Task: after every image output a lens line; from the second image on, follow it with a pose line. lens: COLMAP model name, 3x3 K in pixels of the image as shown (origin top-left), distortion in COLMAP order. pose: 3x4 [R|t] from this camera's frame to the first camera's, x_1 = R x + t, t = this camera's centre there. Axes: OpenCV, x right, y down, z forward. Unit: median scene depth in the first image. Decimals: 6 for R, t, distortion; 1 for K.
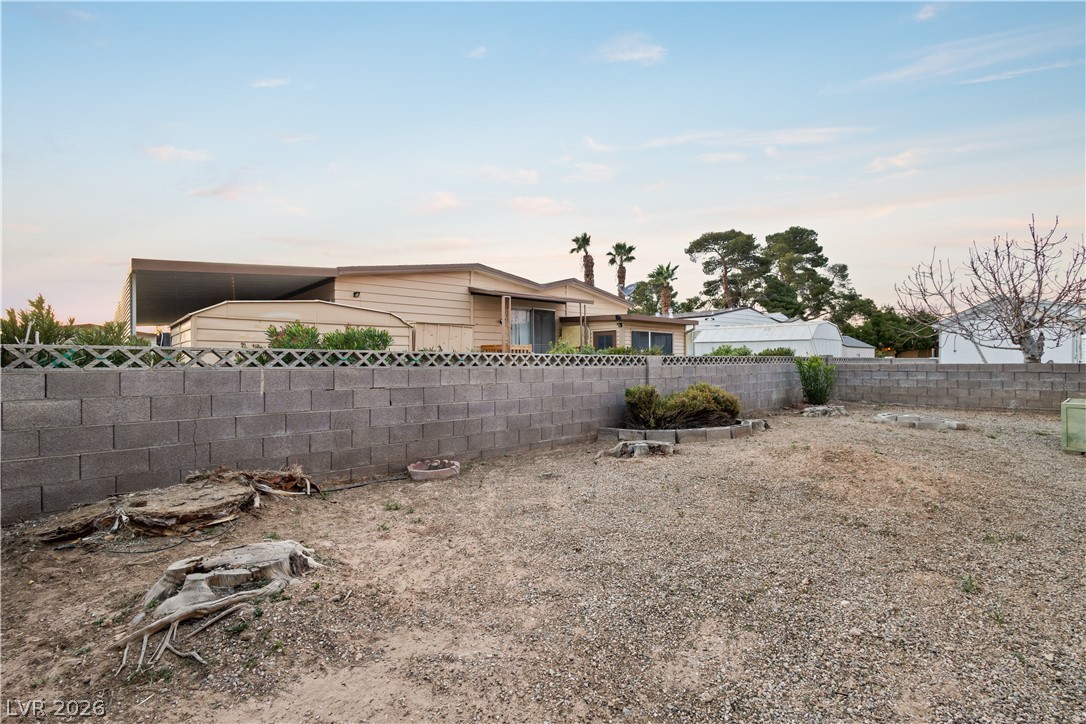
lens RADIAL K [[499.8, 0, 542.5], [0, 499.8, 354.3], [0, 0, 1]] dist [0.002125, 0.000178]
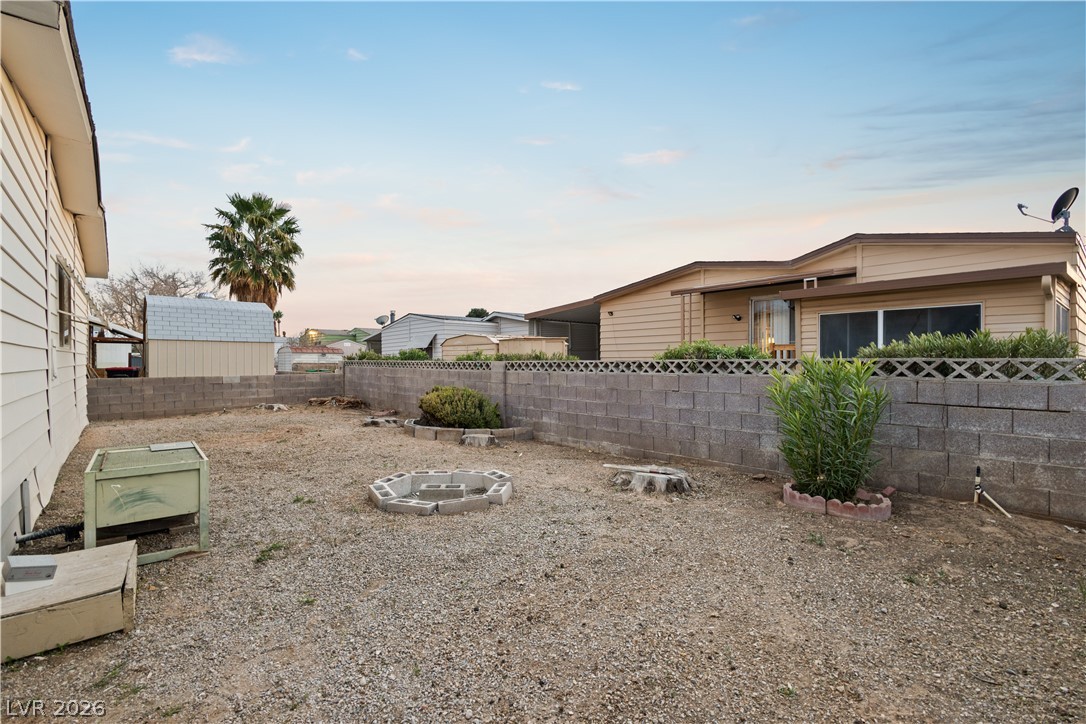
lens RADIAL K [[494.6, 0, 543.0], [0, 494.6, 362.0], [0, 0, 1]] dist [0.002021, 0.000545]
pose [[-0.096285, -0.012770, -0.995272, 0.867960], [0.001773, 0.999914, -0.013001, 0.013295], [0.995352, -0.003017, -0.096254, 0.846716]]
